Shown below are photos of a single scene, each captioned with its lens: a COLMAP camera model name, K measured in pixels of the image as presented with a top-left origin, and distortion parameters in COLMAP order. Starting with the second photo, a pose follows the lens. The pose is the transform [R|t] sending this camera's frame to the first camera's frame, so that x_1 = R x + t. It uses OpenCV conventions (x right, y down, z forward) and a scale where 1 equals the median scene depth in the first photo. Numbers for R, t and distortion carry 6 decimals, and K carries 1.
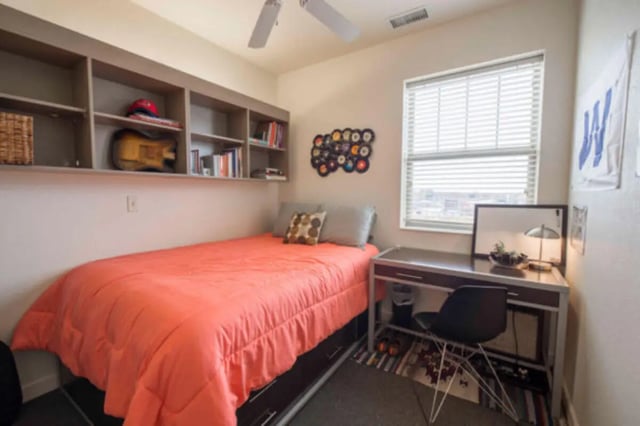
lens RADIAL K [[270.8, 0, 320.0], [0, 270.8, 213.0], [0, 0, 1]] dist [-0.001493, -0.000206]
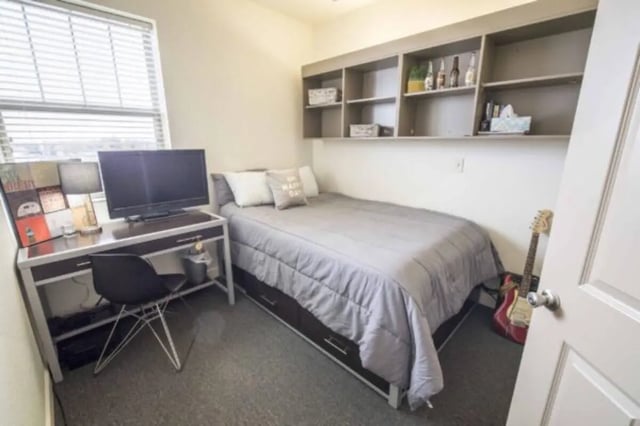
lens RADIAL K [[279.2, 0, 320.0], [0, 279.2, 213.0], [0, 0, 1]] dist [-0.025658, -0.000188]
pose [[0.200281, -0.233642, 0.951472, -0.240970], [0.099097, 0.970999, 0.217578, -0.017016], [-0.974714, 0.050711, 0.217626, 0.130830]]
